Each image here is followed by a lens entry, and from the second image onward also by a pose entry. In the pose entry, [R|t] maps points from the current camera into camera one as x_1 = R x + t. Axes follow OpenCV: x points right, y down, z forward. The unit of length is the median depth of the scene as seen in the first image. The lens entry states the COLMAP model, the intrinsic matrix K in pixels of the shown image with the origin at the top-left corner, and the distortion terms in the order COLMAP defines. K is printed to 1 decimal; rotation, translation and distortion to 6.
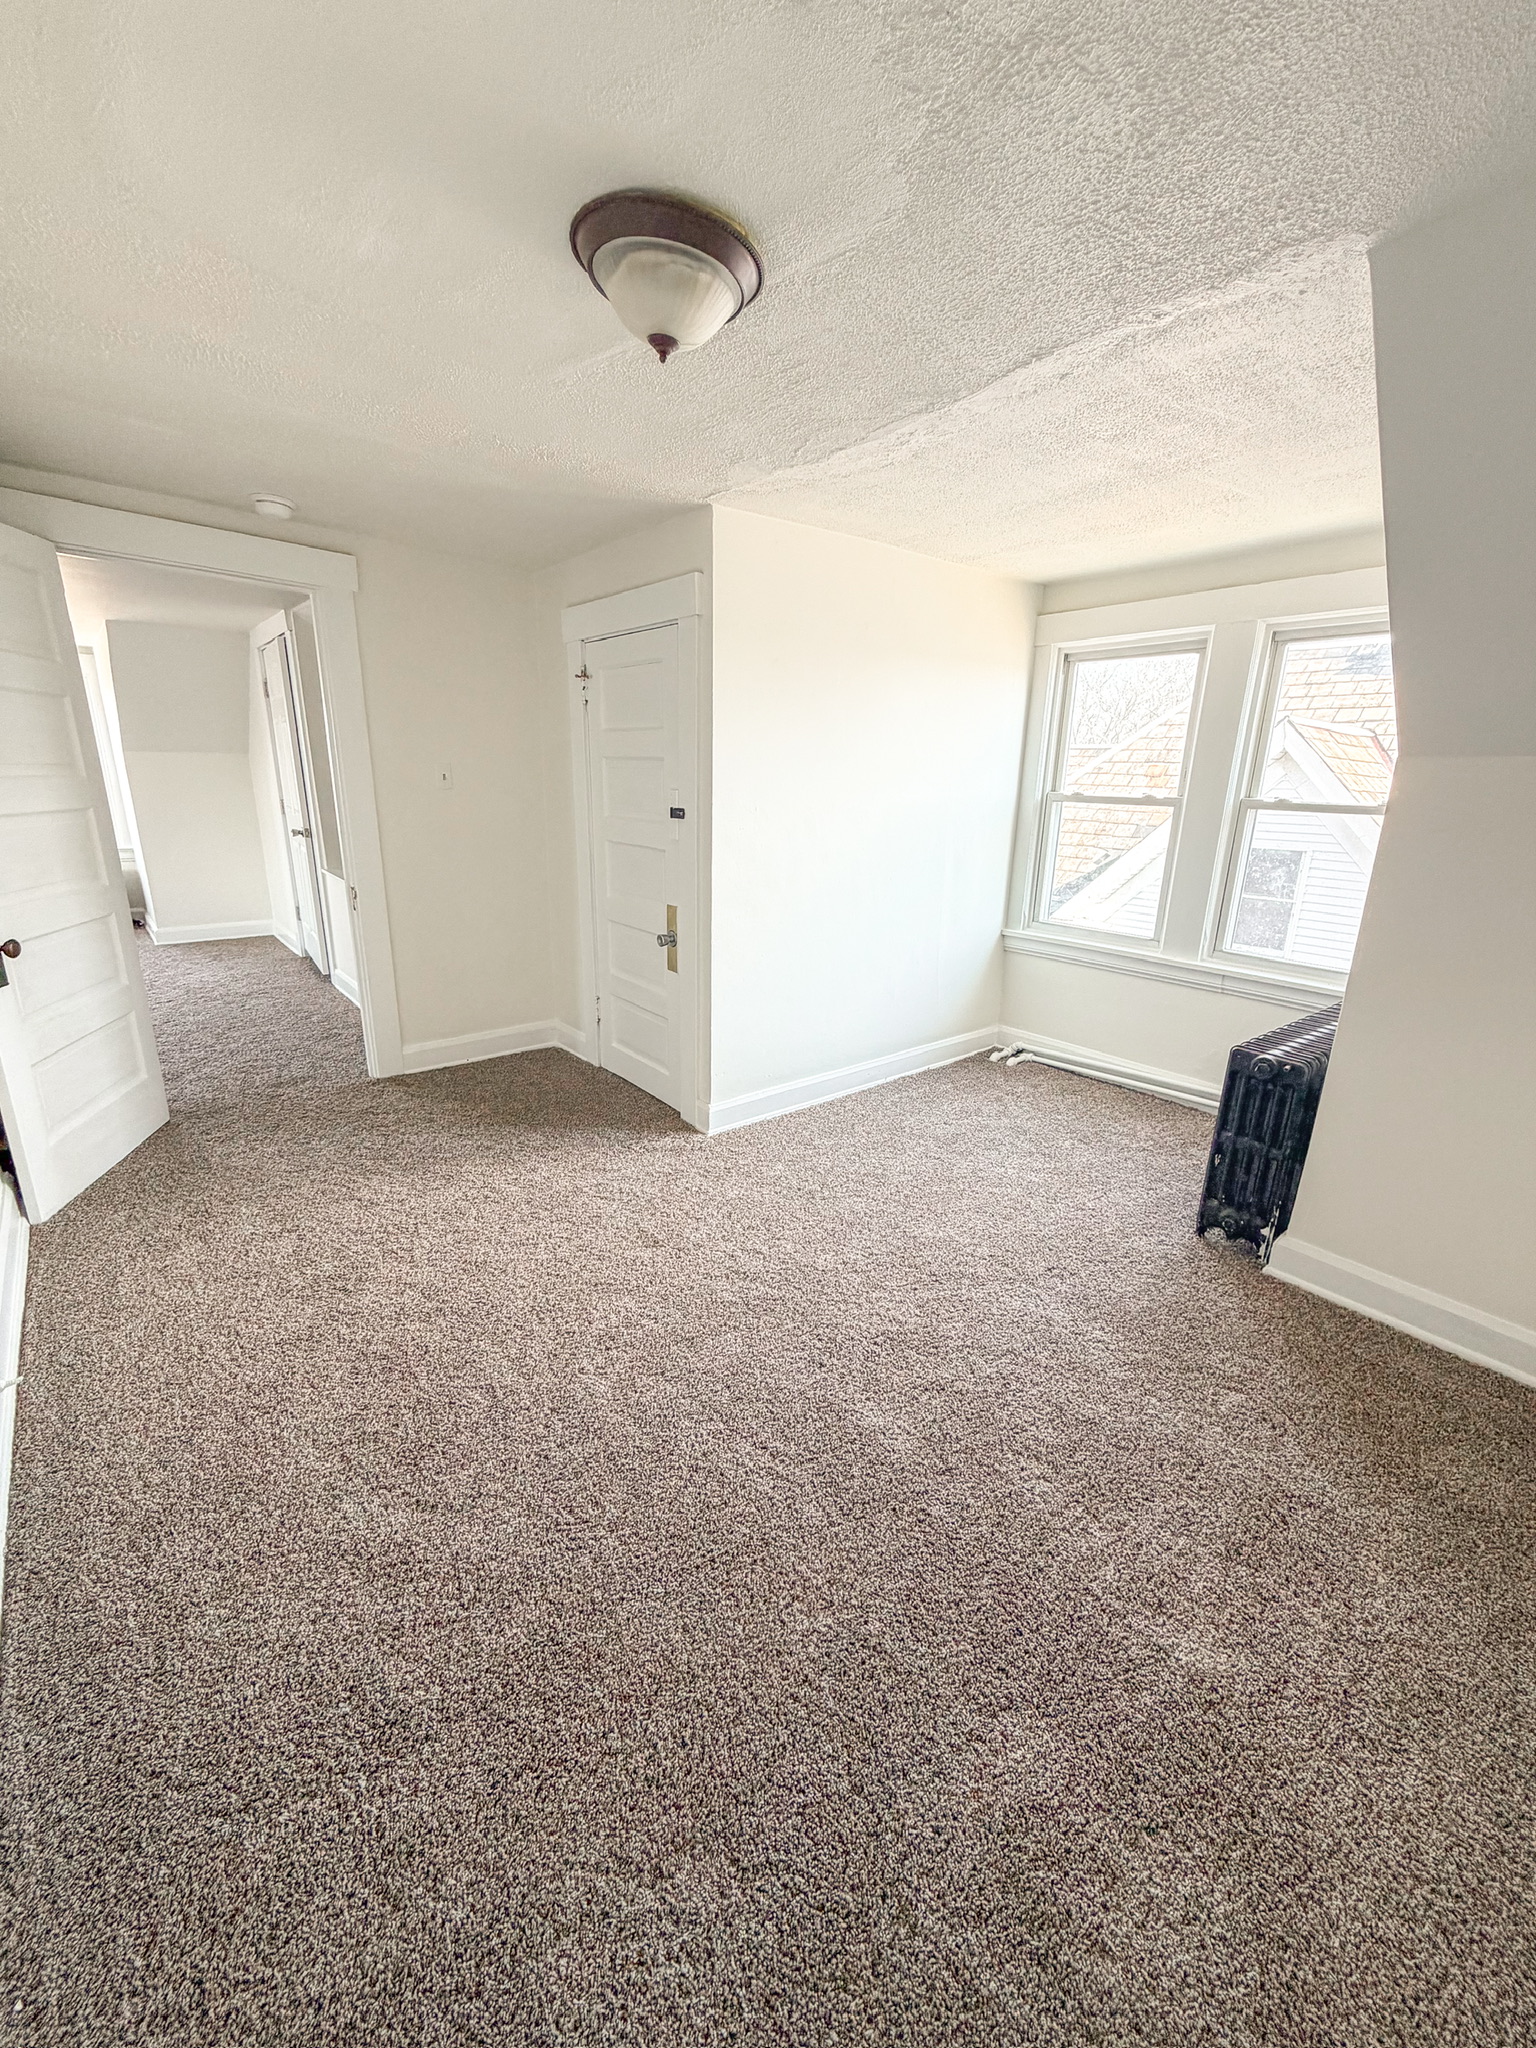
lens RADIAL K [[825.0, 0, 768.0], [0, 825.0, 1024.0], [0, 0, 1]] dist [0.000030, -0.000024]
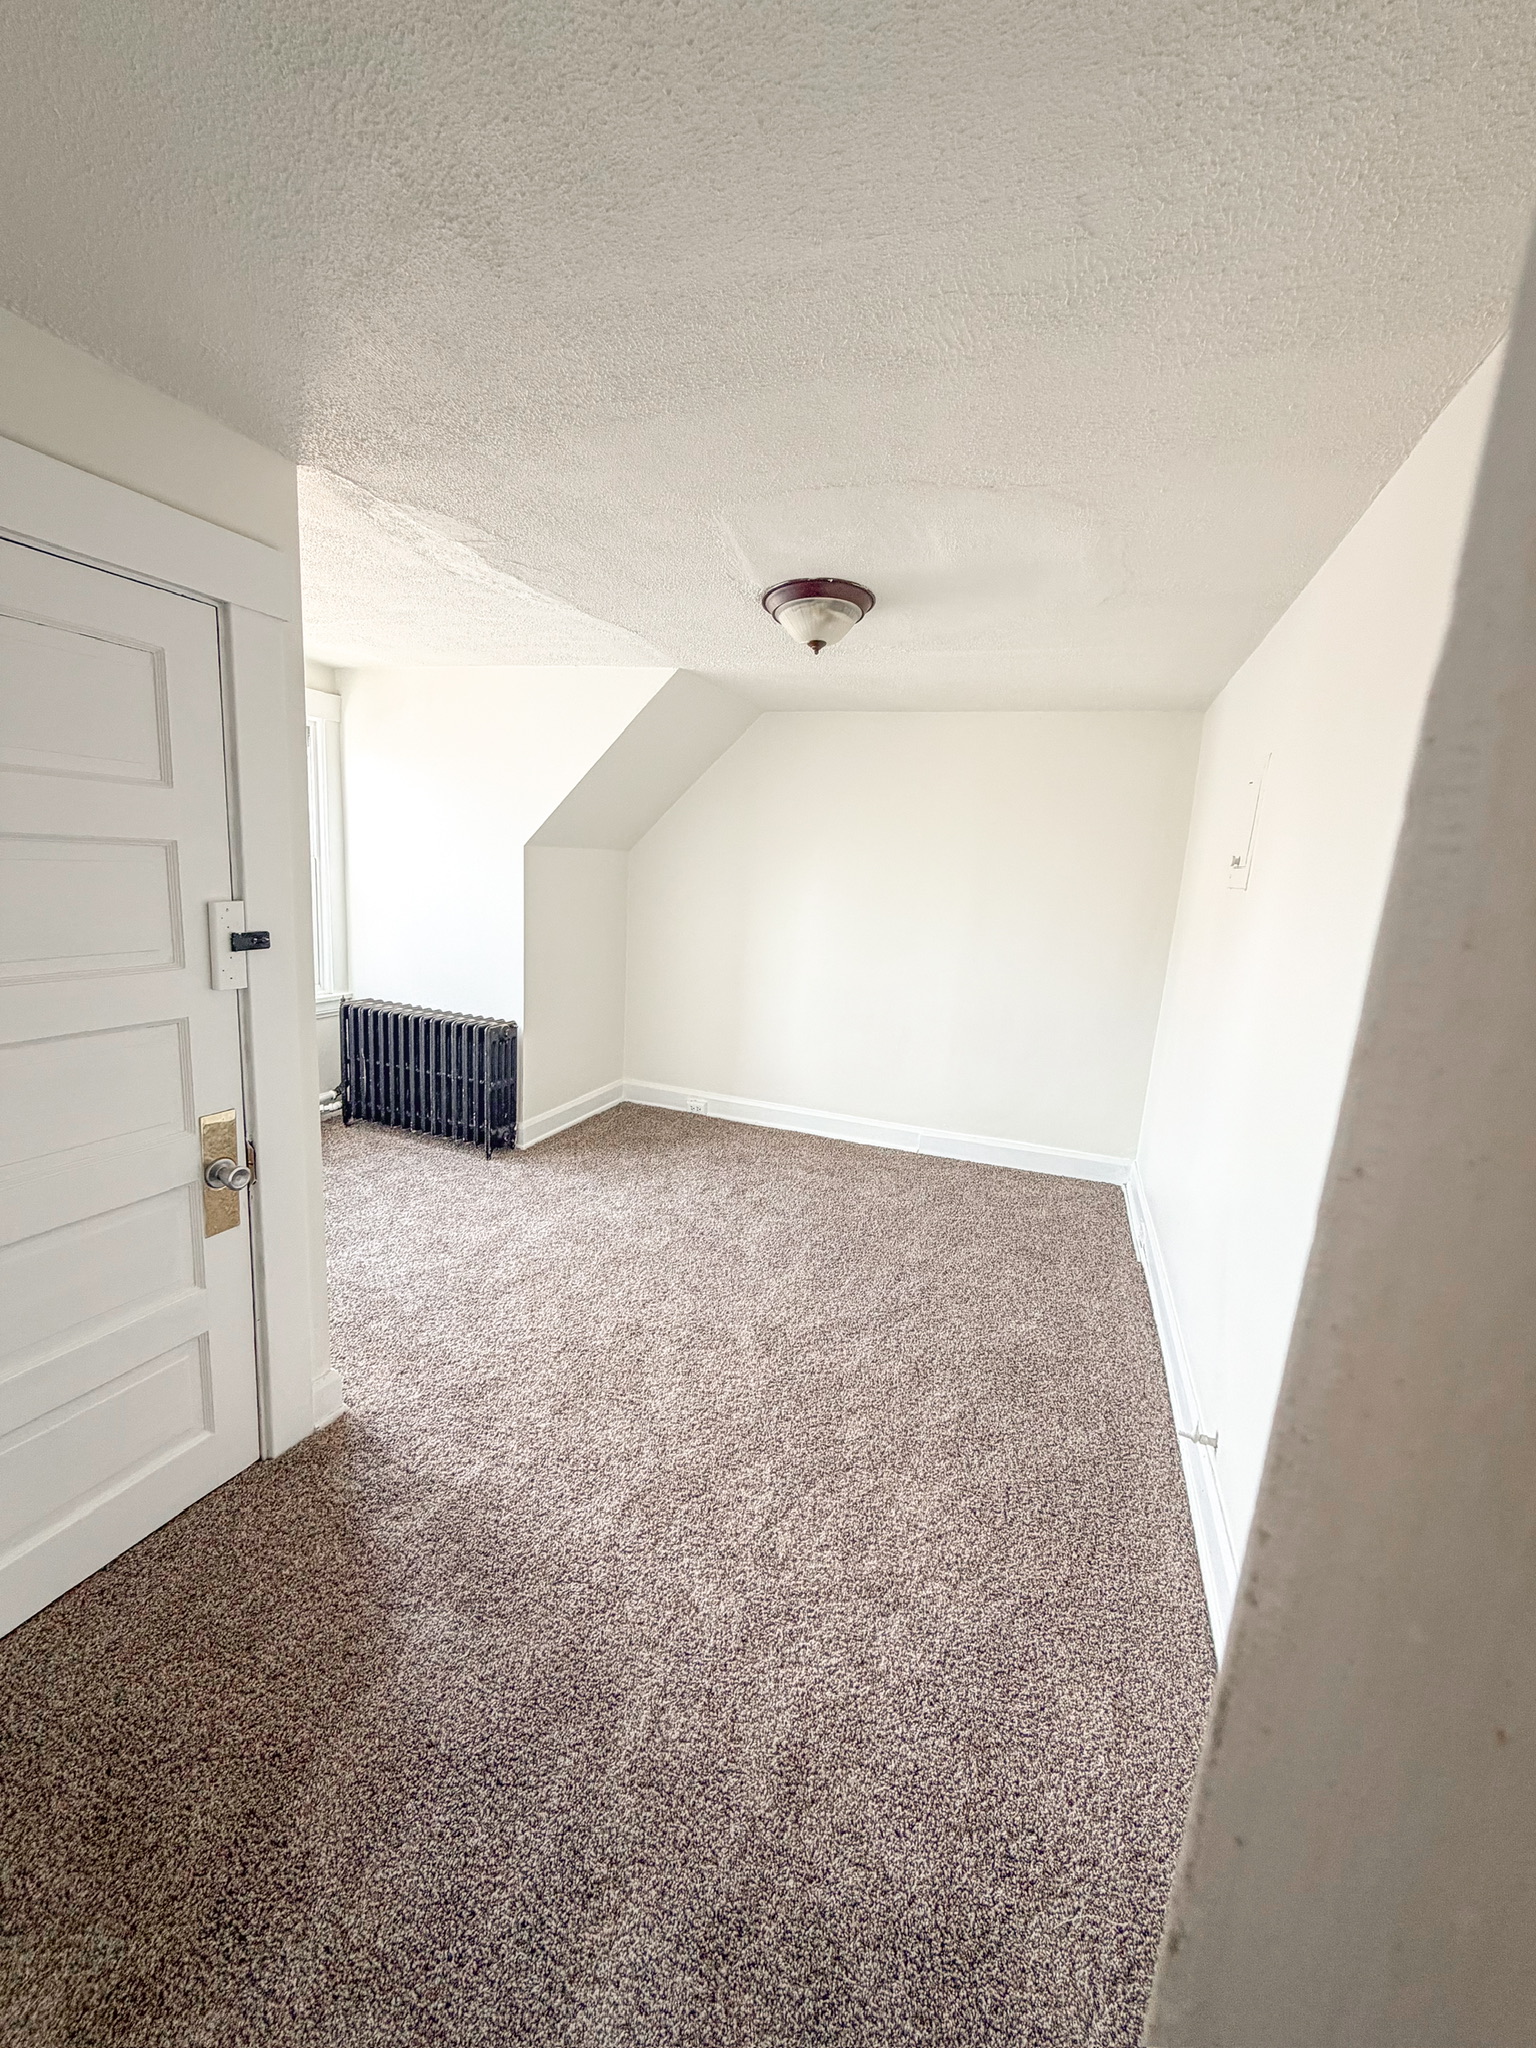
lens RADIAL K [[825.0, 0, 768.0], [0, 825.0, 1024.0], [0, 0, 1]] dist [0.000030, -0.000024]
pose [[-0.510760, -0.221329, 0.830745, -0.781772], [0.174766, 0.919388, 0.352396, -0.344561], [-0.841772, 0.325176, -0.430906, 0.975468]]
